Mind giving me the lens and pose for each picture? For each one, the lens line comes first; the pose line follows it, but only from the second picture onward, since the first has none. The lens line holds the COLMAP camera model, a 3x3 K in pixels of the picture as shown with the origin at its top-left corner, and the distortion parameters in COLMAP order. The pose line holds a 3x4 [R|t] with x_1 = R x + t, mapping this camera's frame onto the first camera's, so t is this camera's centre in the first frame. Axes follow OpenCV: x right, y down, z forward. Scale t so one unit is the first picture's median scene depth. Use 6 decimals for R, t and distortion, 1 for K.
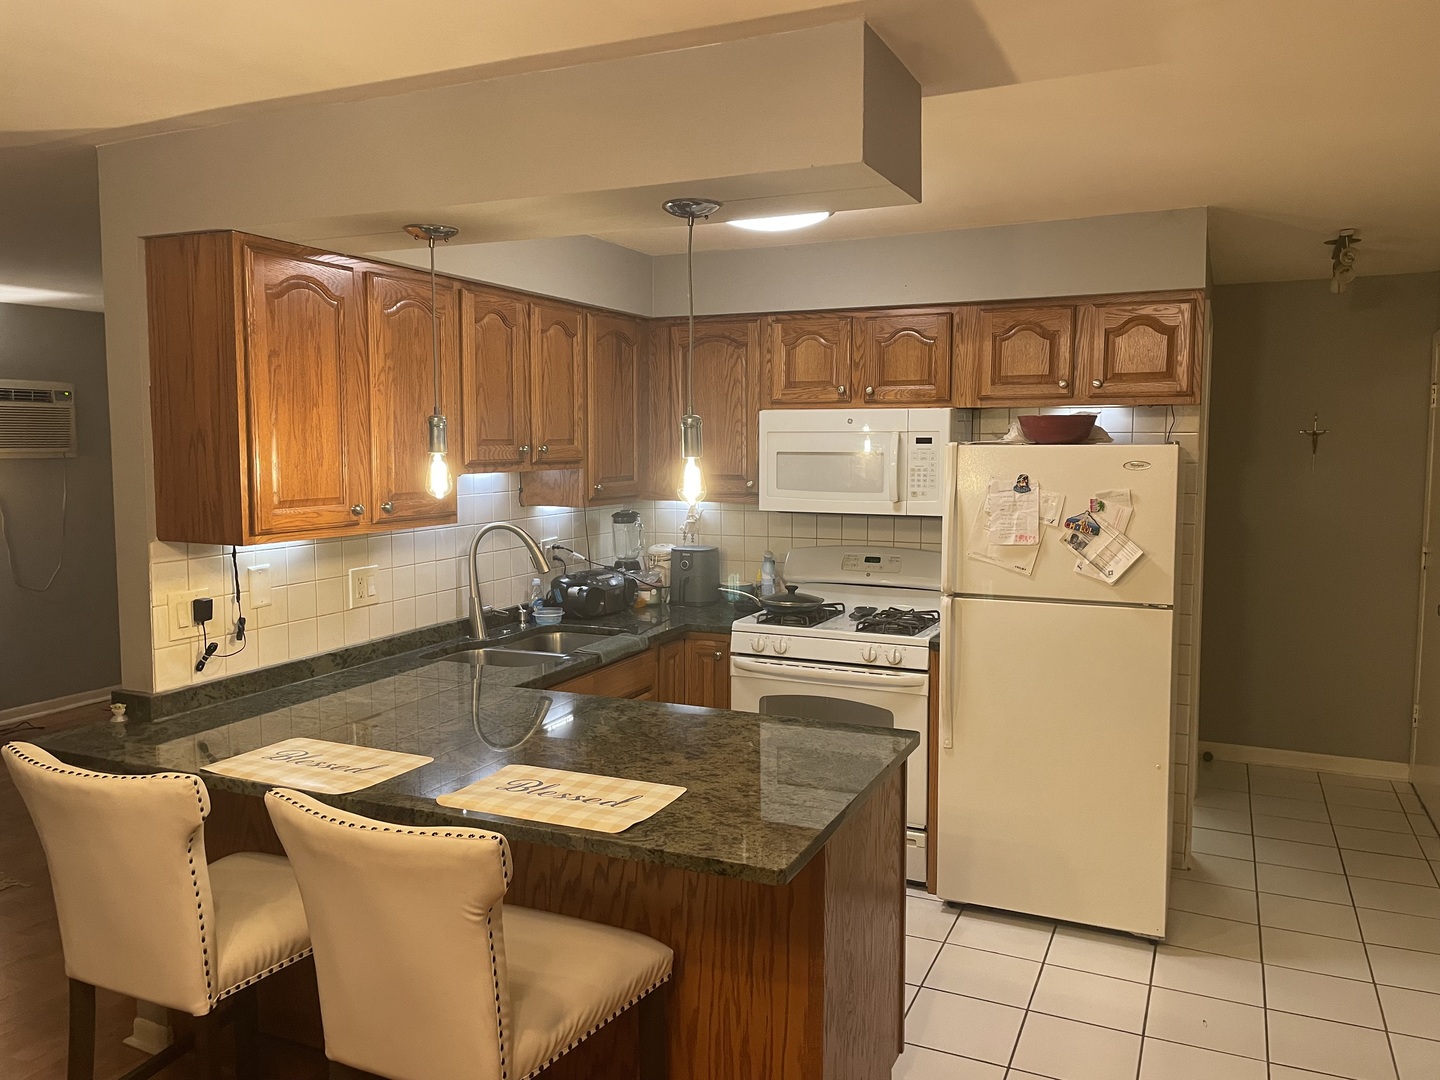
lens RADIAL K [[1105.1, 0, 707.7], [0, 1105.1, 534.5], [0, 0, 1]] dist [0.063350, -0.087445]
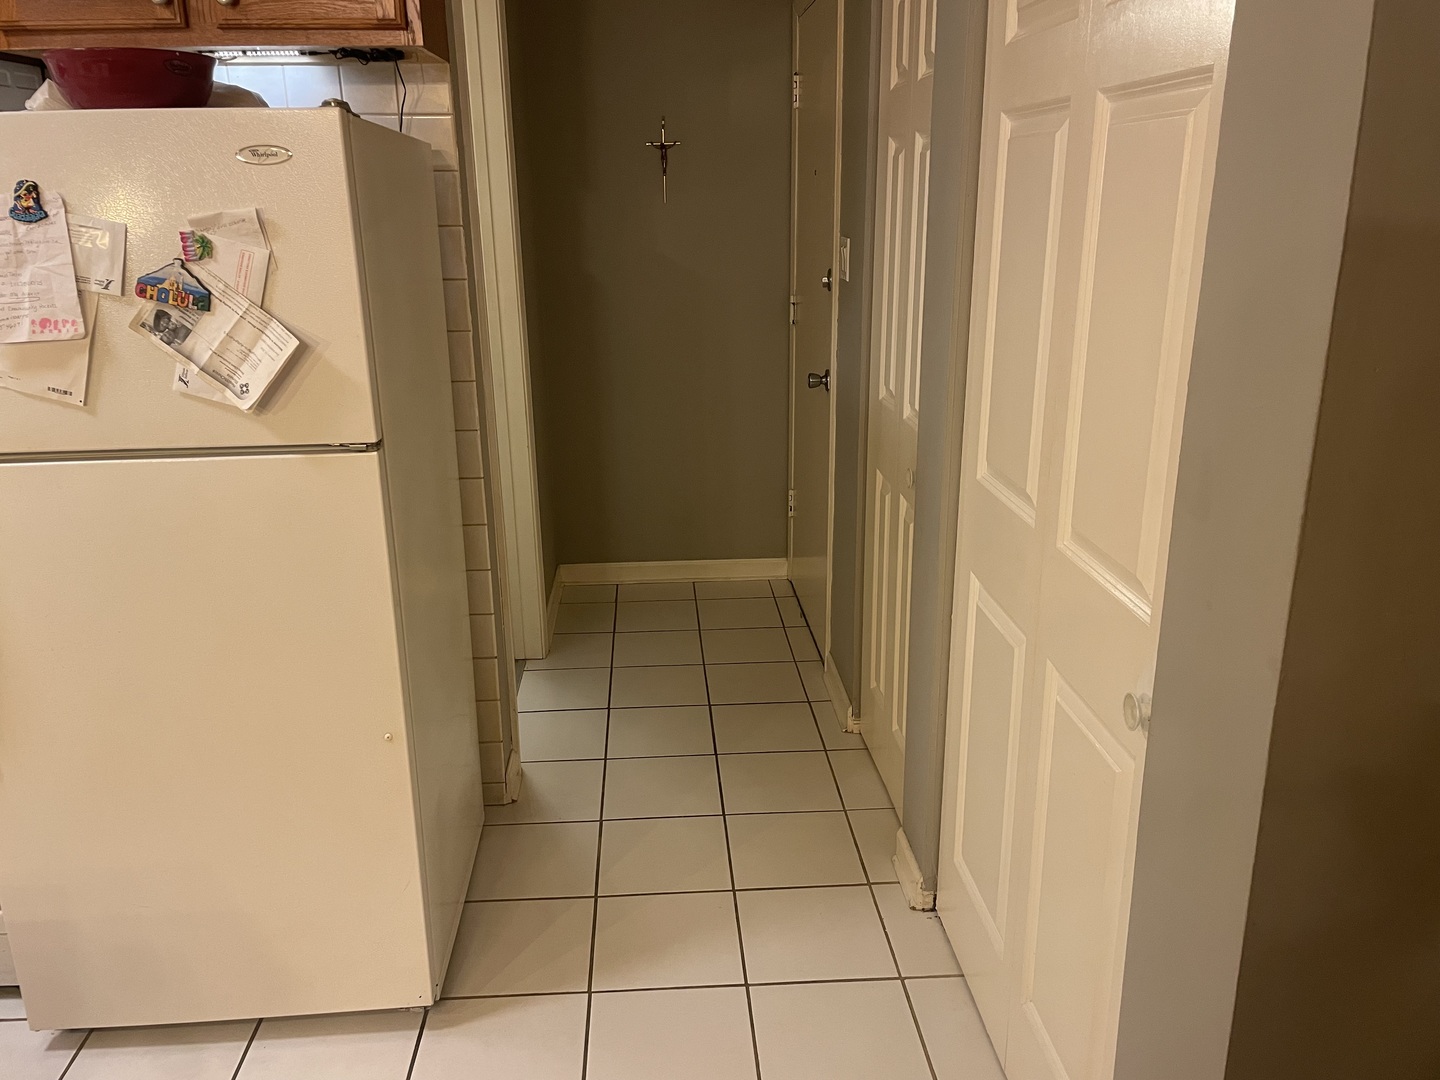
lens RADIAL K [[1105.1, 0, 717.2], [0, 1105.1, 539.7], [0, 0, 1]] dist [0.063350, -0.087445]
pose [[0.877019, -0.152786, 0.455515, 0.301939], [0.052735, 0.972973, 0.224816, 0.000049], [-0.477553, -0.173147, 0.861373, 0.457732]]
